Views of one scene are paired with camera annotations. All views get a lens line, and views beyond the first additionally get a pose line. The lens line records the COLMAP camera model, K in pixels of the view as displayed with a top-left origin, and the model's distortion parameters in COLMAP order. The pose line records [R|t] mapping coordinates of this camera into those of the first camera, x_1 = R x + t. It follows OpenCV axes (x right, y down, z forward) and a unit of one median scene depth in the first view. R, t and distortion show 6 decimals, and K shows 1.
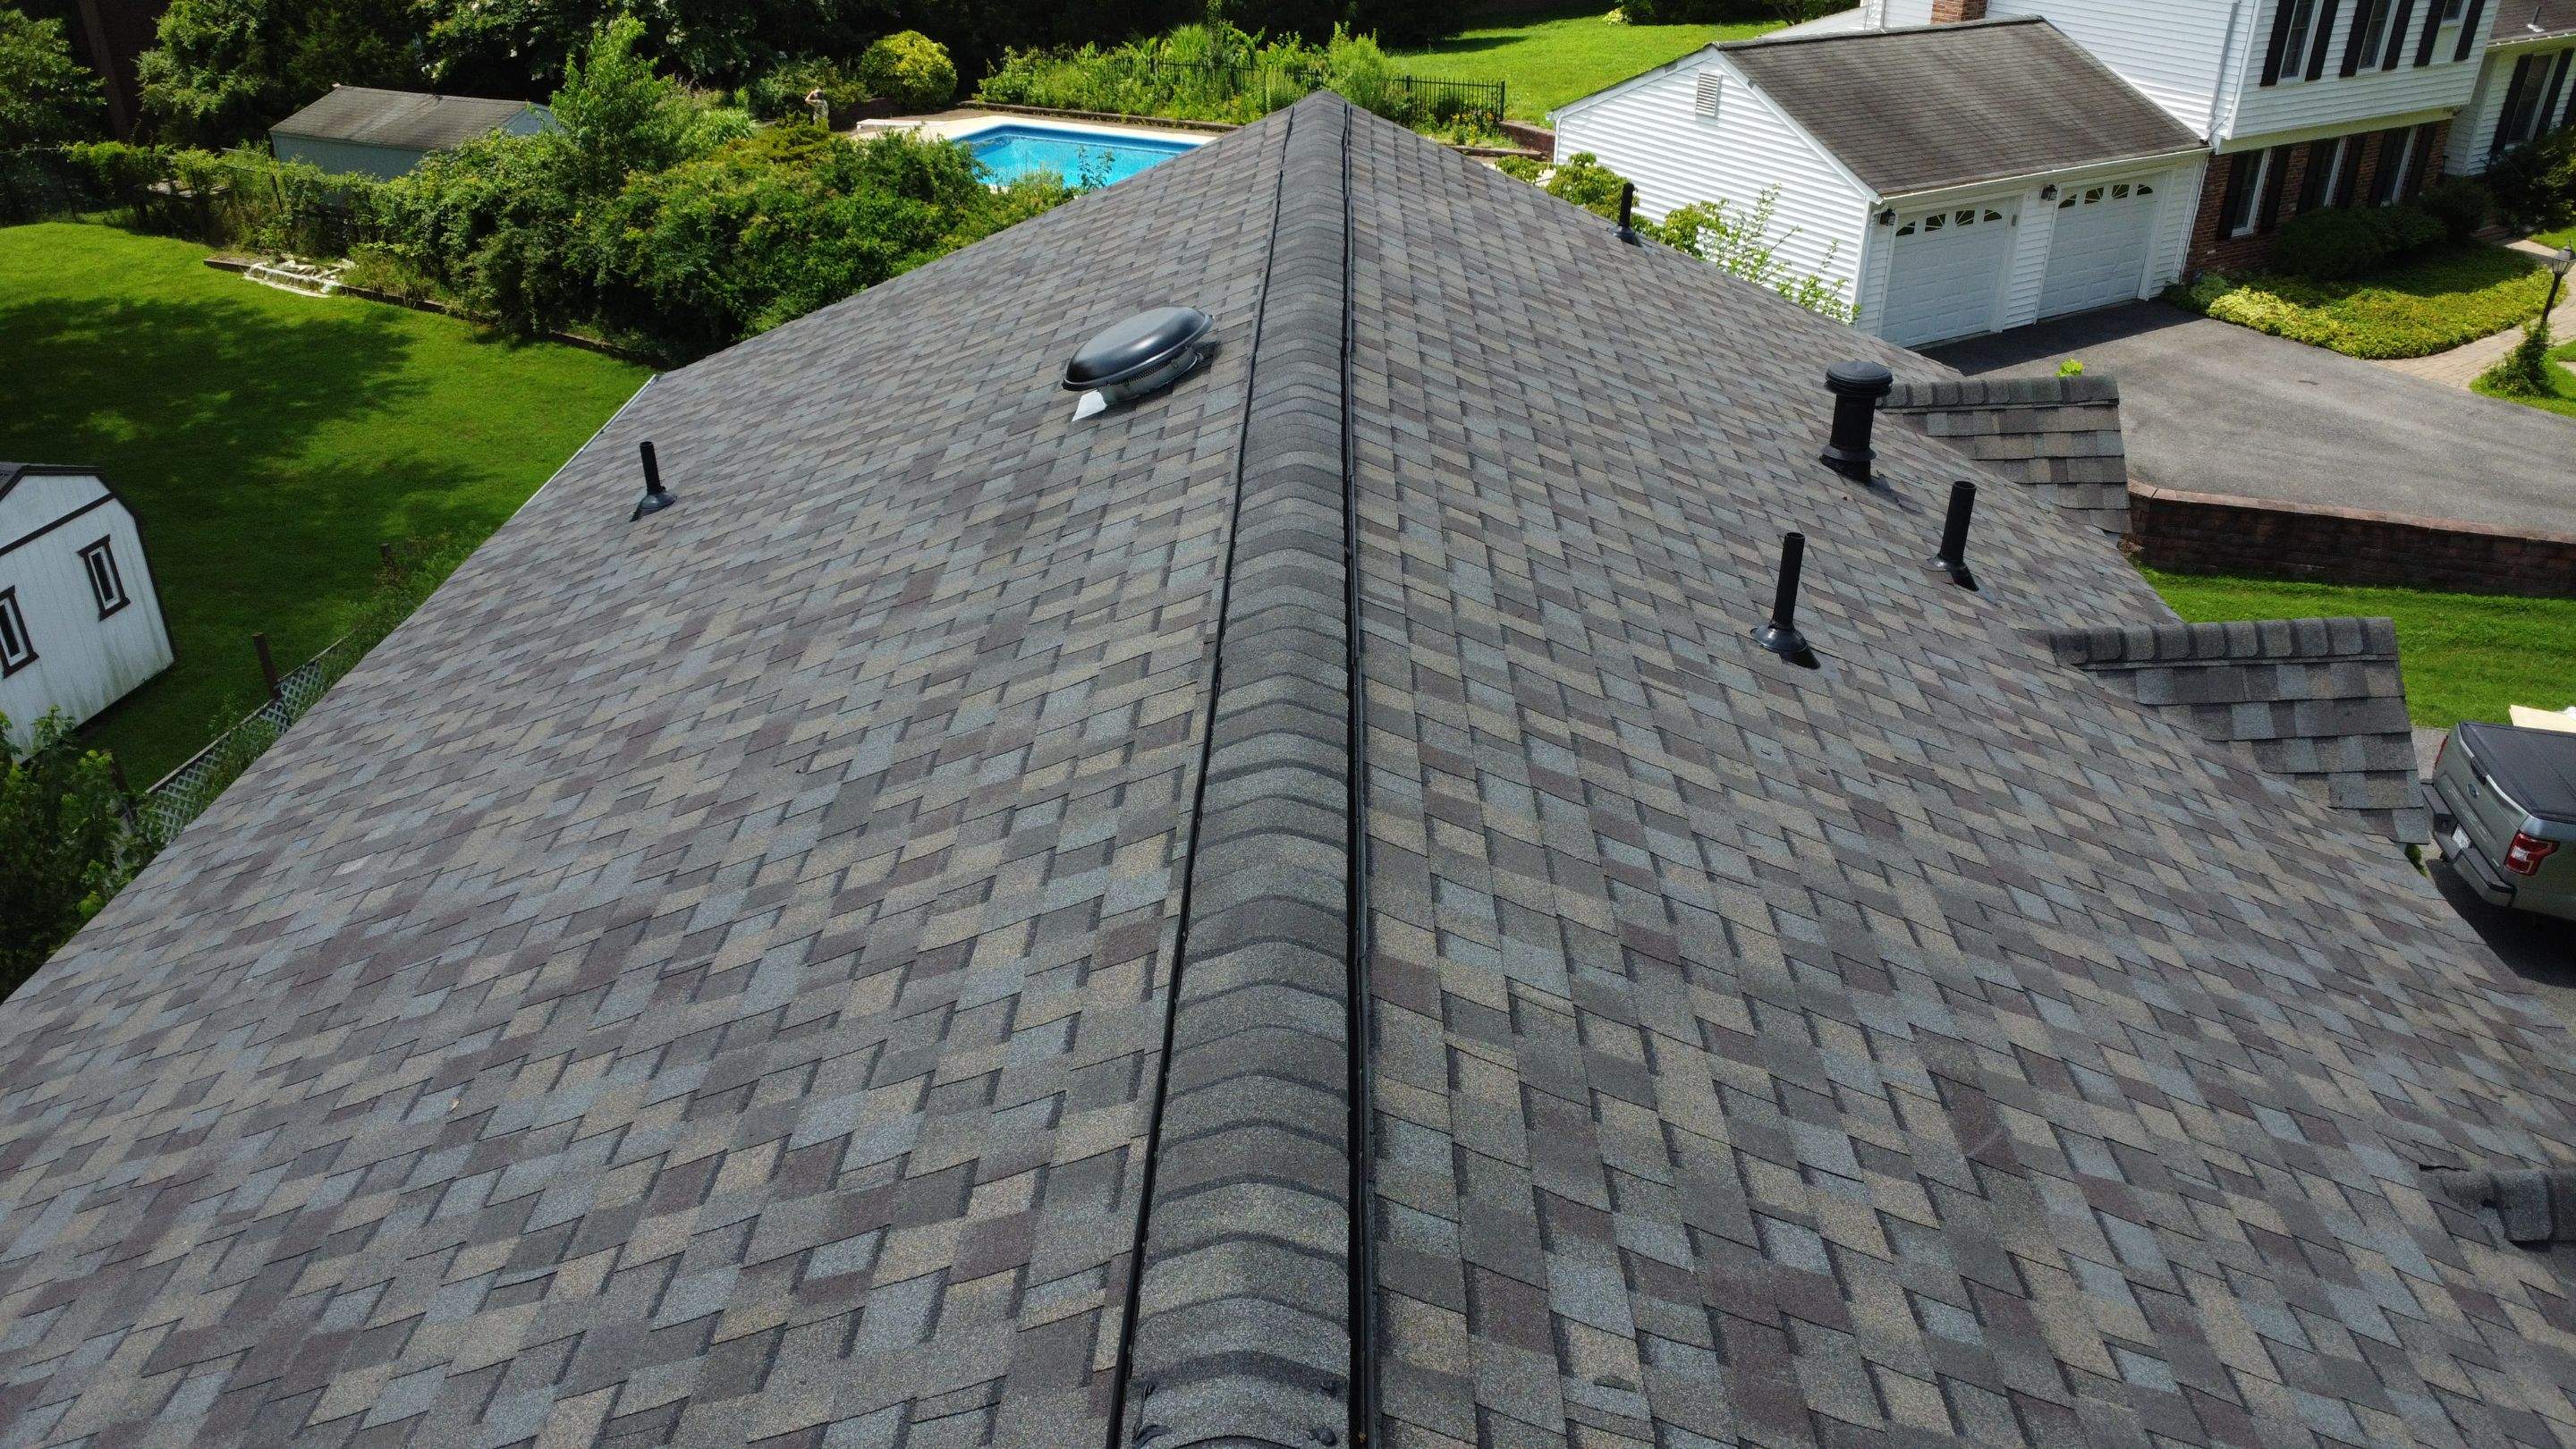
lens RADIAL K [[1876.6, 0, 1286.2], [0, 1876.6, 718.2], [0, 0, 1]] dist [-0.046588, 0.018029]
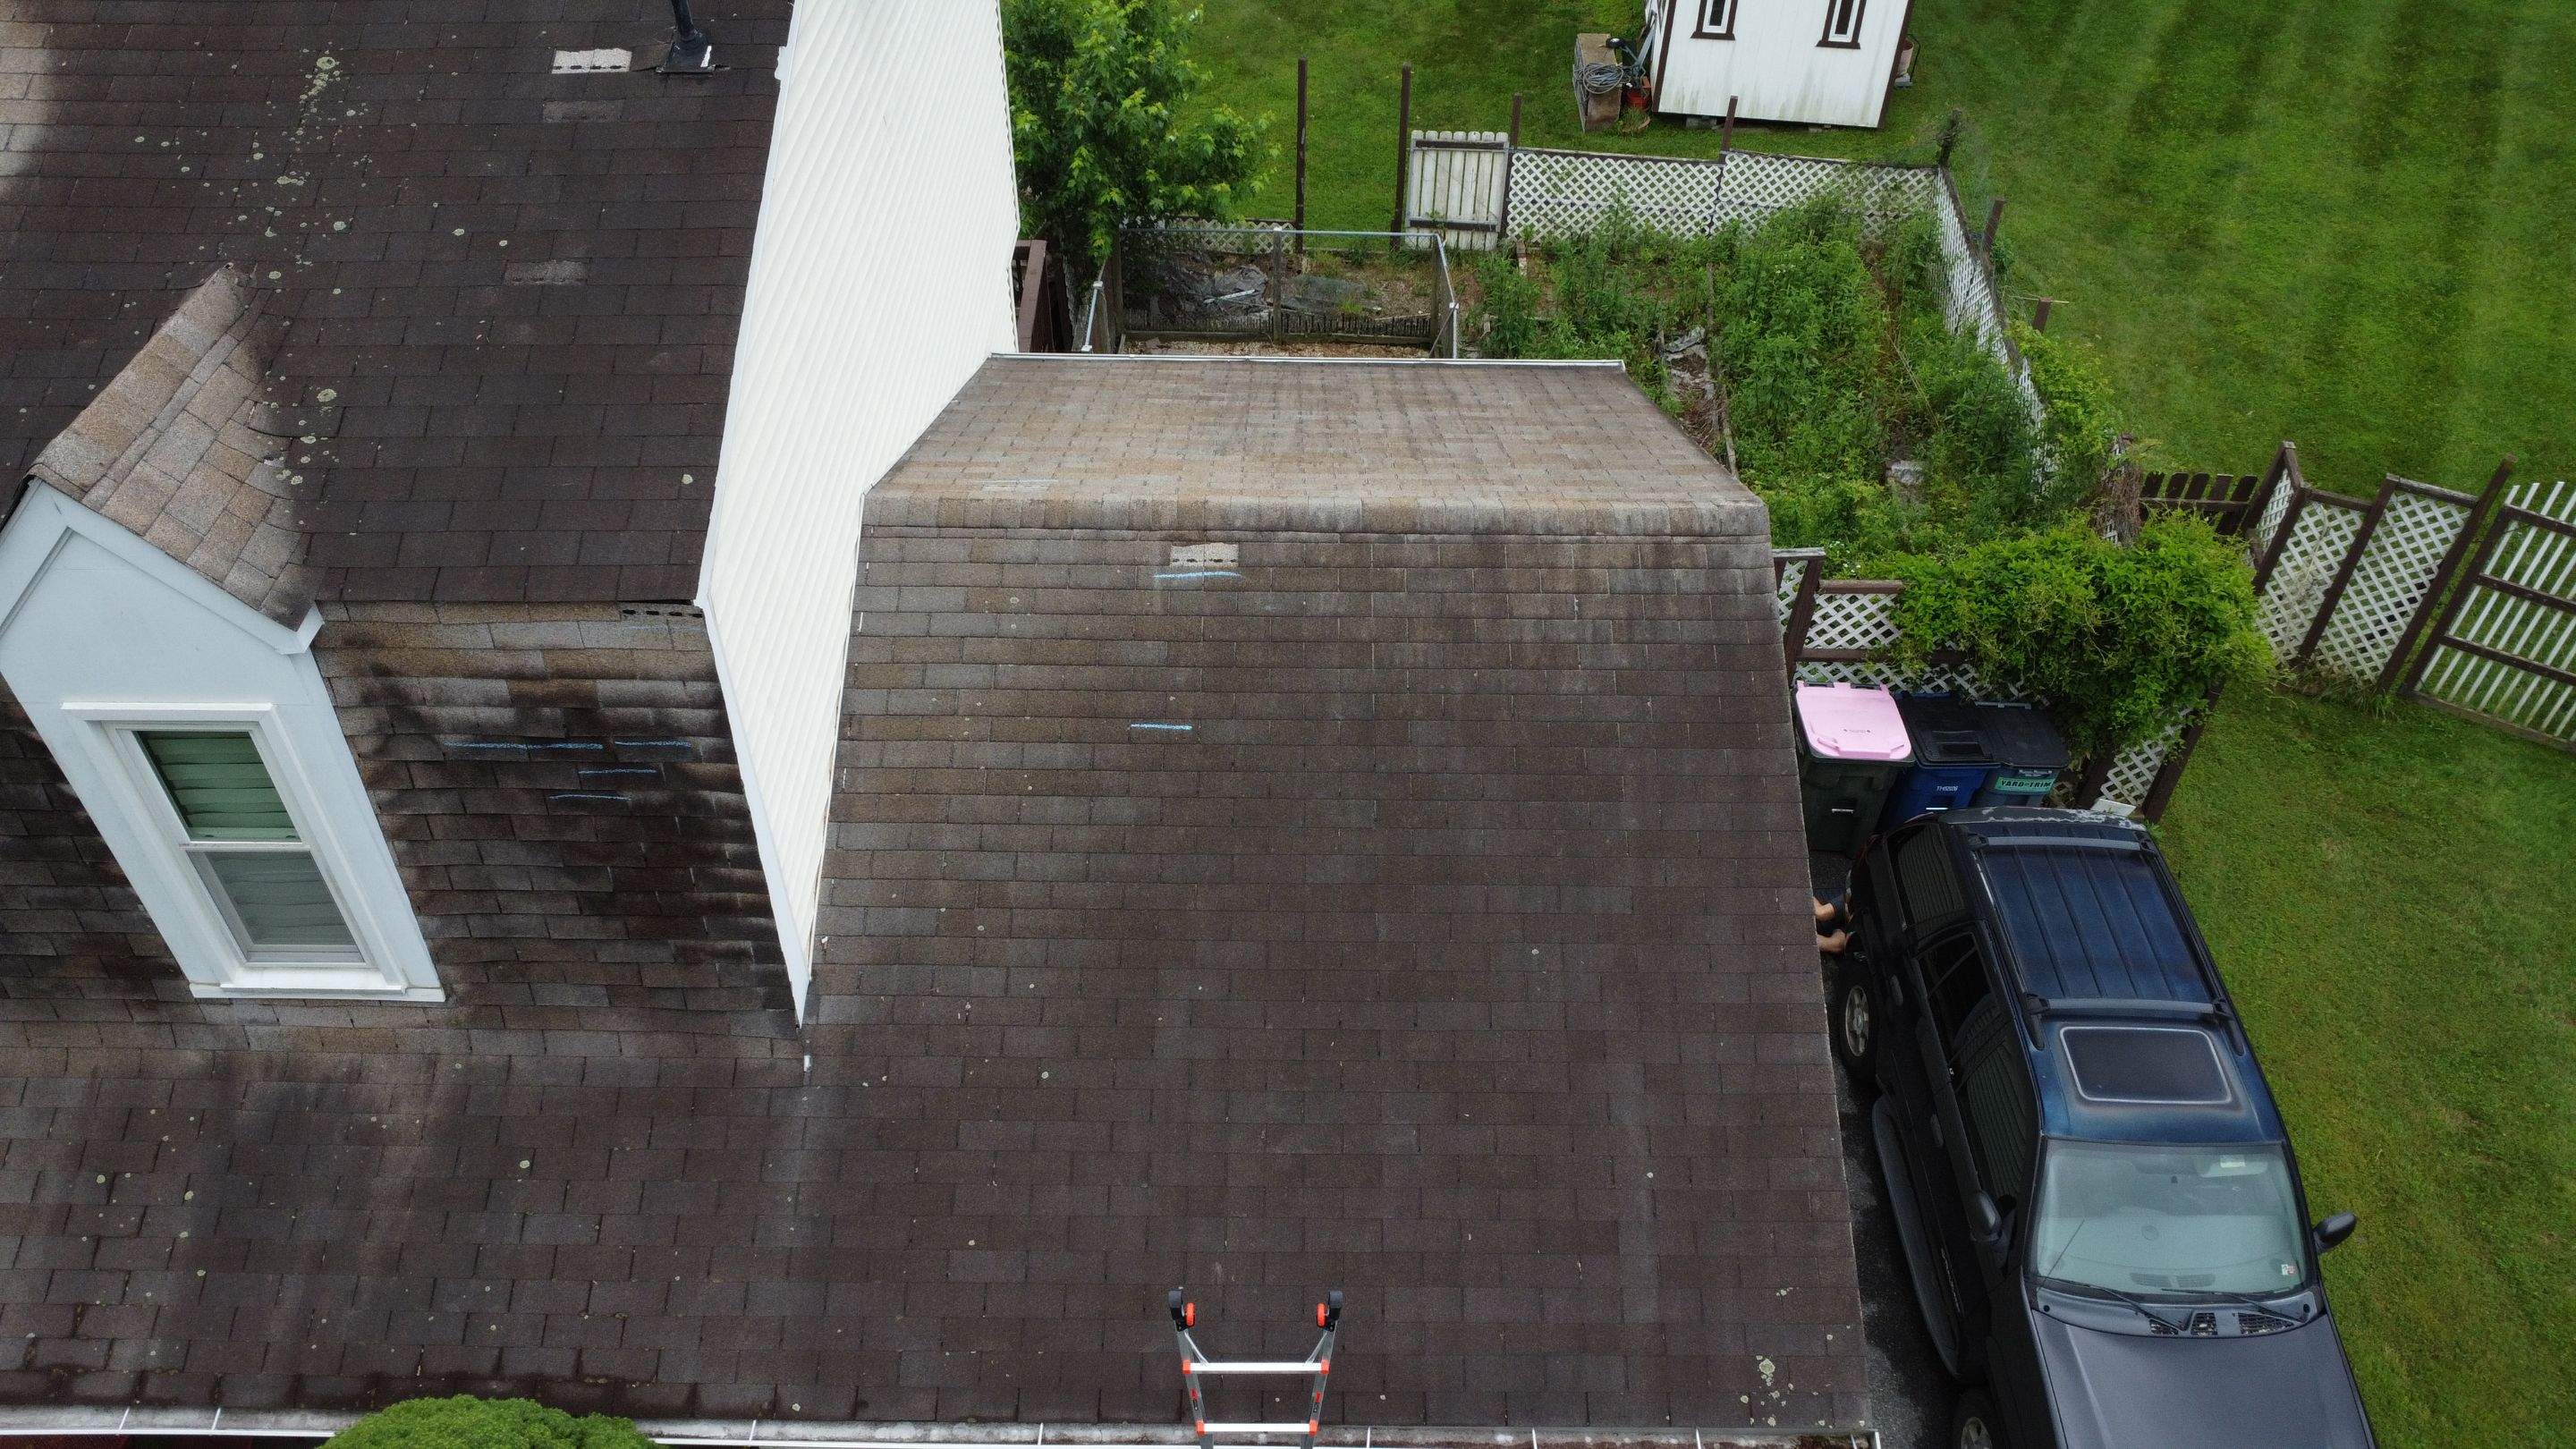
lens RADIAL K [[1876.6, 0, 1291.5], [0, 1876.6, 724.3], [0, 0, 1]] dist [-0.046588, 0.018029]
pose [[0.040565, 0.680875, -0.731275, 0.250801], [-0.479330, 0.655424, 0.583662, -0.181034], [0.876697, 0.326846, 0.352951, 0.325606]]
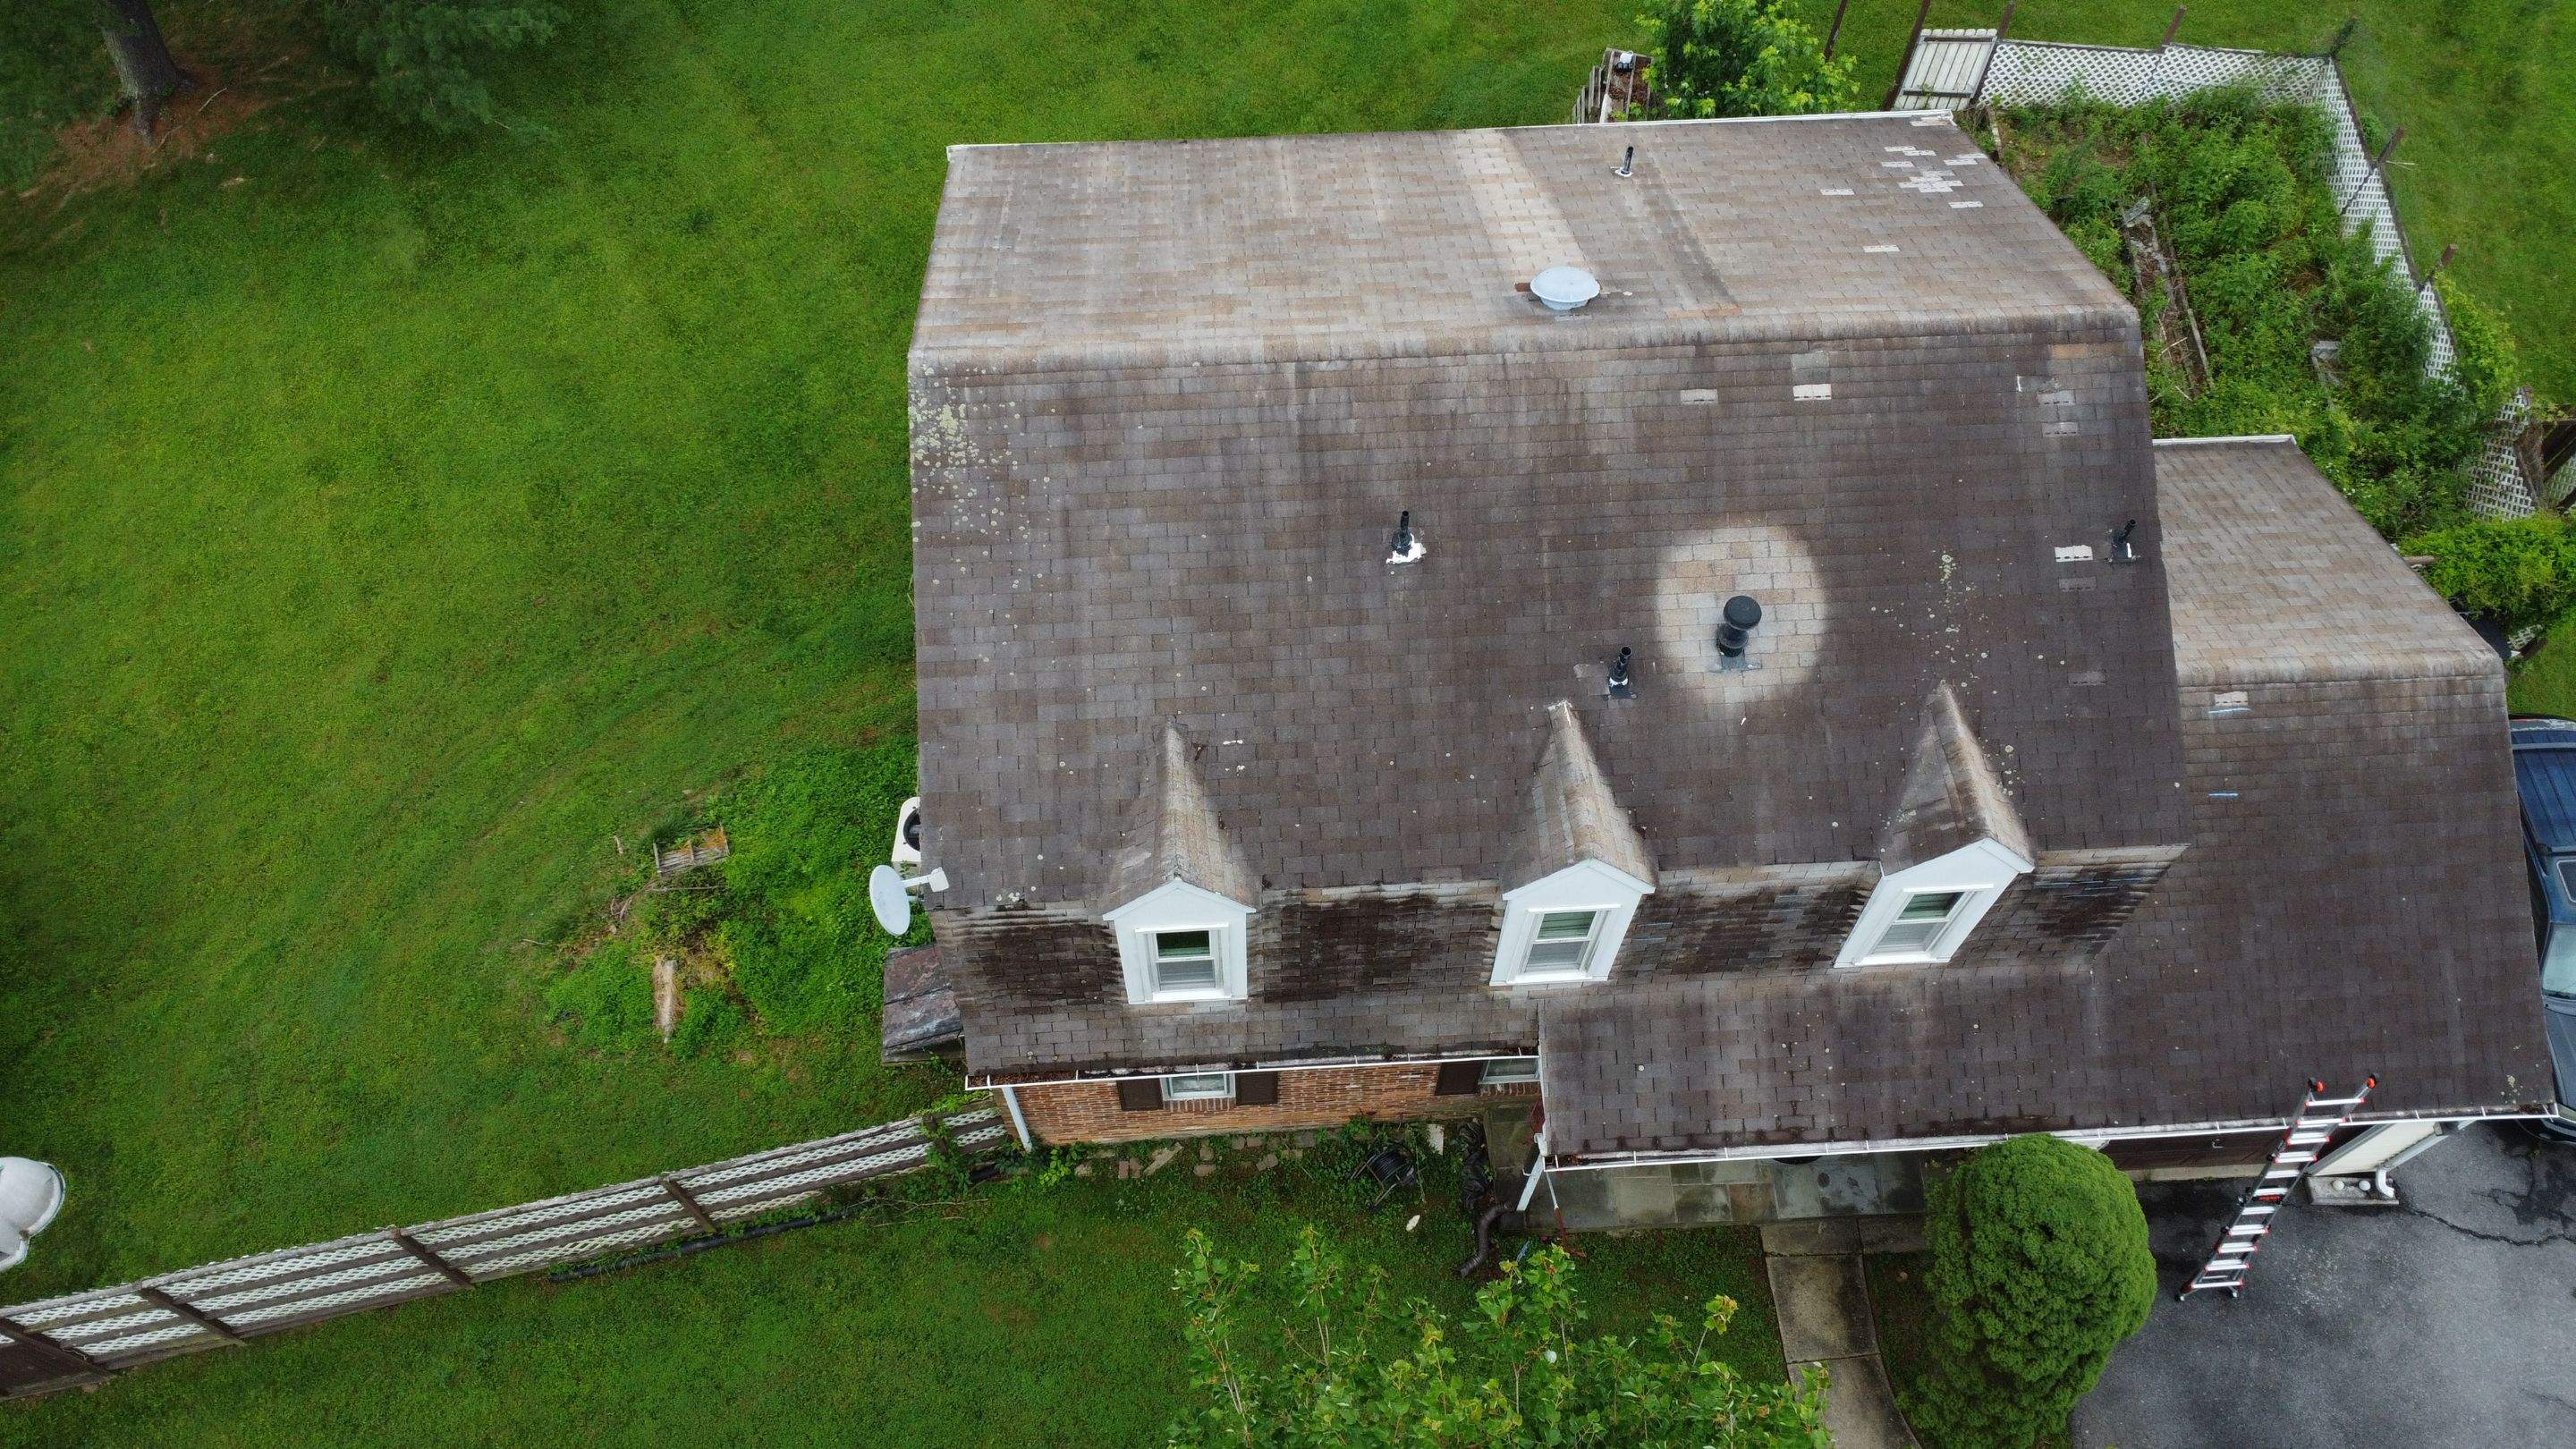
lens RADIAL K [[1876.6, 0, 1297.9], [0, 1876.6, 730.8], [0, 0, 1]] dist [-0.046588, 0.018029]
pose [[0.095878, 0.867460, -0.488181, 0.274681], [-0.478676, 0.470189, 0.741479, -0.283028], [0.872741, 0.162589, 0.460313, -0.032150]]
